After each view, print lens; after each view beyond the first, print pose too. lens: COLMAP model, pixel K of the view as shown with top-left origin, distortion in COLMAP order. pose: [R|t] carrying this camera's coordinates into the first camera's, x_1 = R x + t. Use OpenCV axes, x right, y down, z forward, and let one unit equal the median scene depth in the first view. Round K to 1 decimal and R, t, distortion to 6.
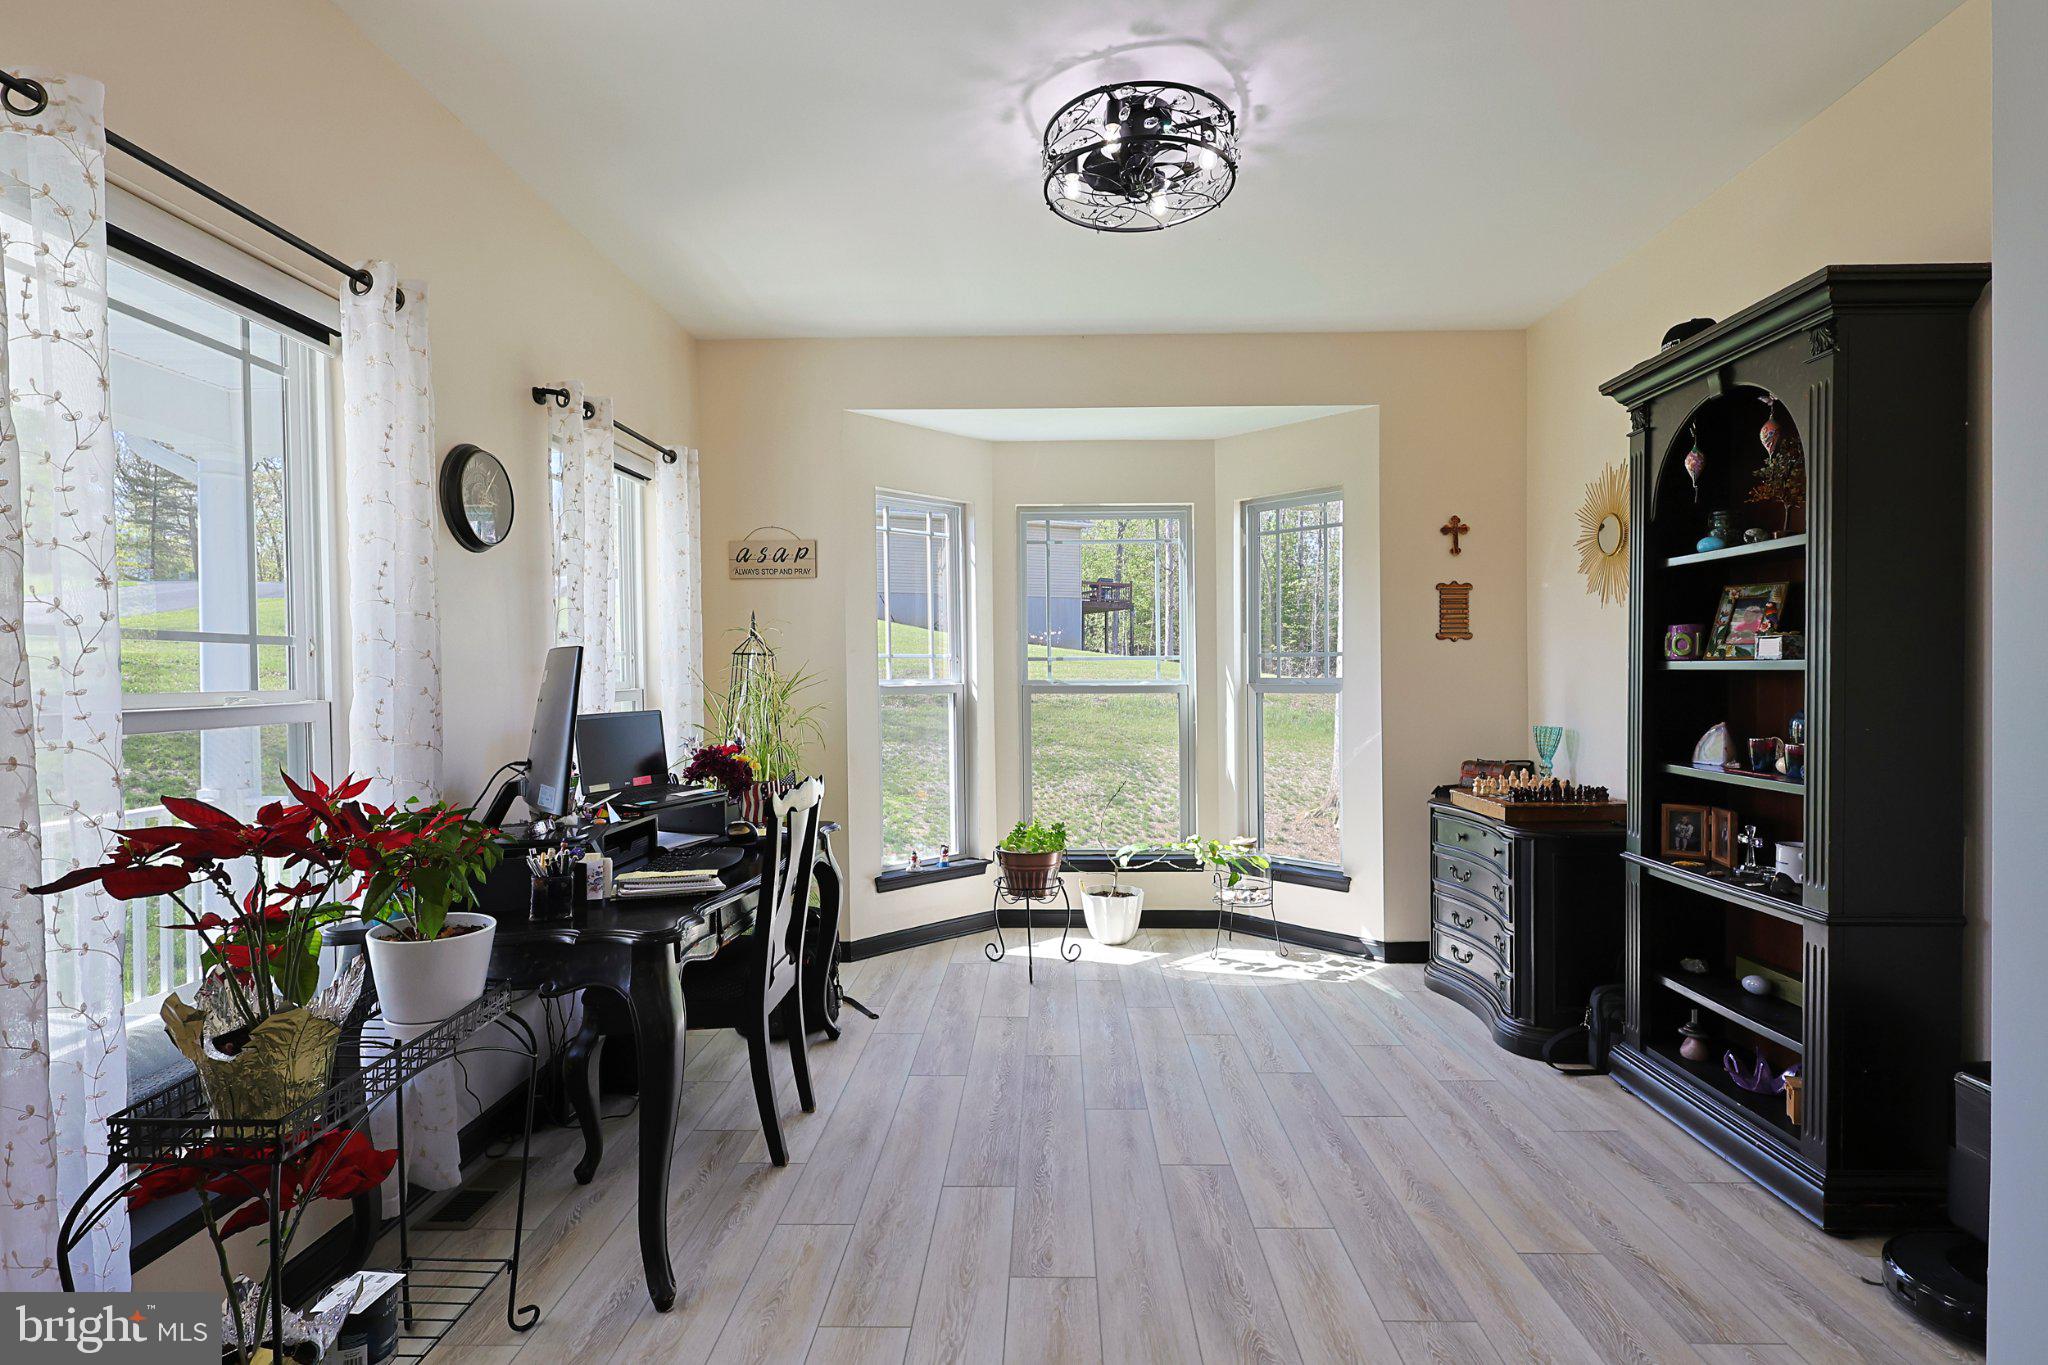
lens RADIAL K [[983.2, 0, 1022.8], [0, 983.2, 687.5], [0, 0, 1]] dist [-0.002517, 0.000343]
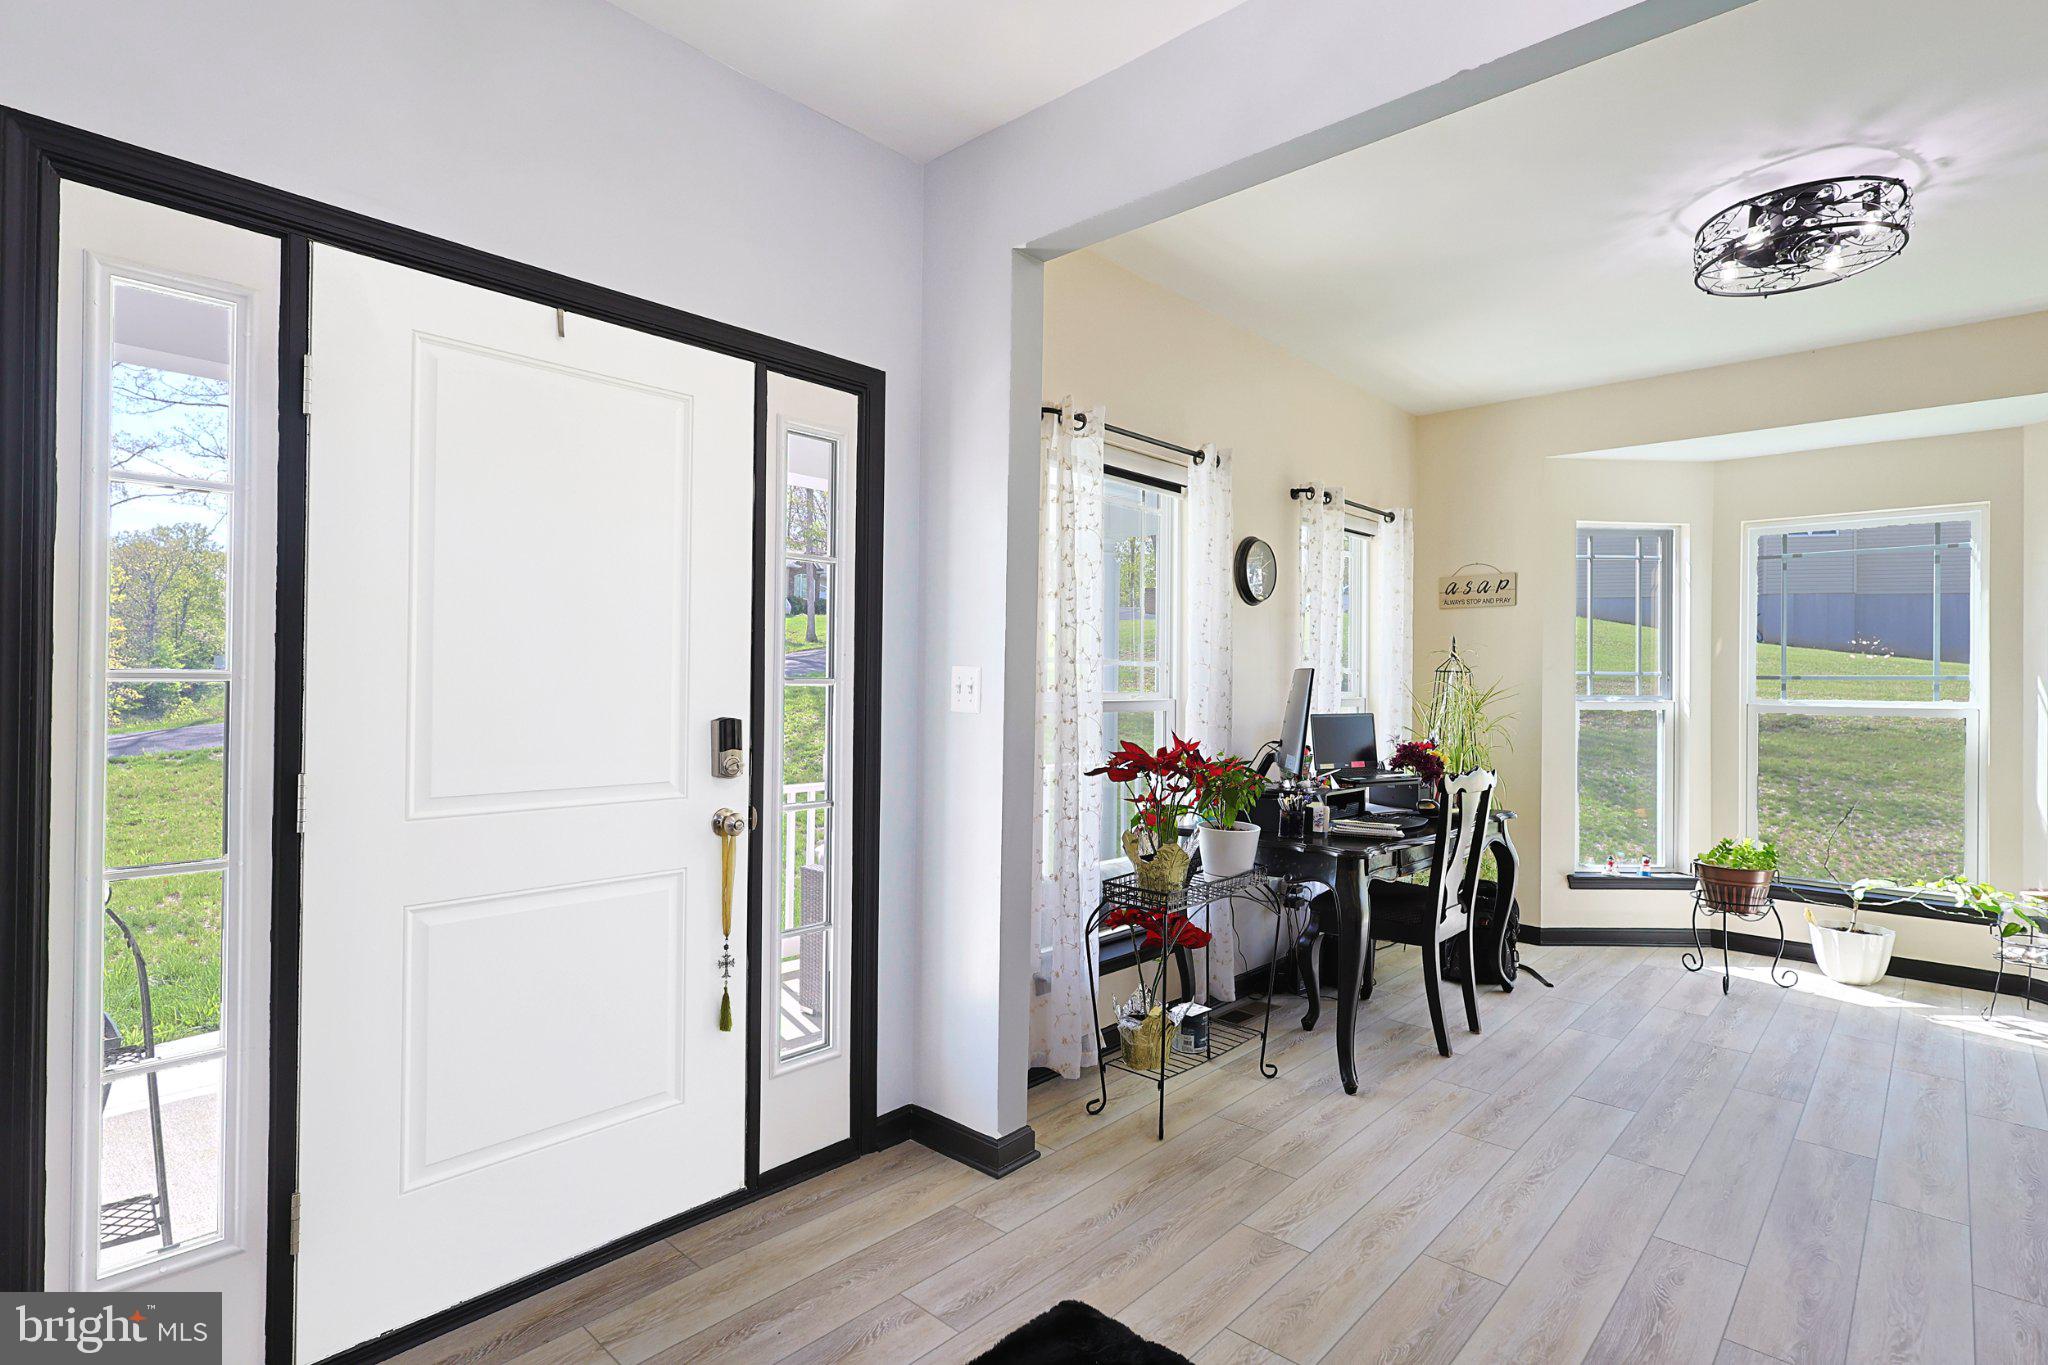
lens RADIAL K [[983.2, 0, 1022.8], [0, 983.2, 687.5], [0, 0, 1]] dist [-0.002517, 0.000343]
pose [[0.747595, 0.021866, -0.663794, 0.204145], [-0.028674, 0.999589, 0.000634, 0.000856], [0.663535, 0.018559, 0.747915, -0.399791]]
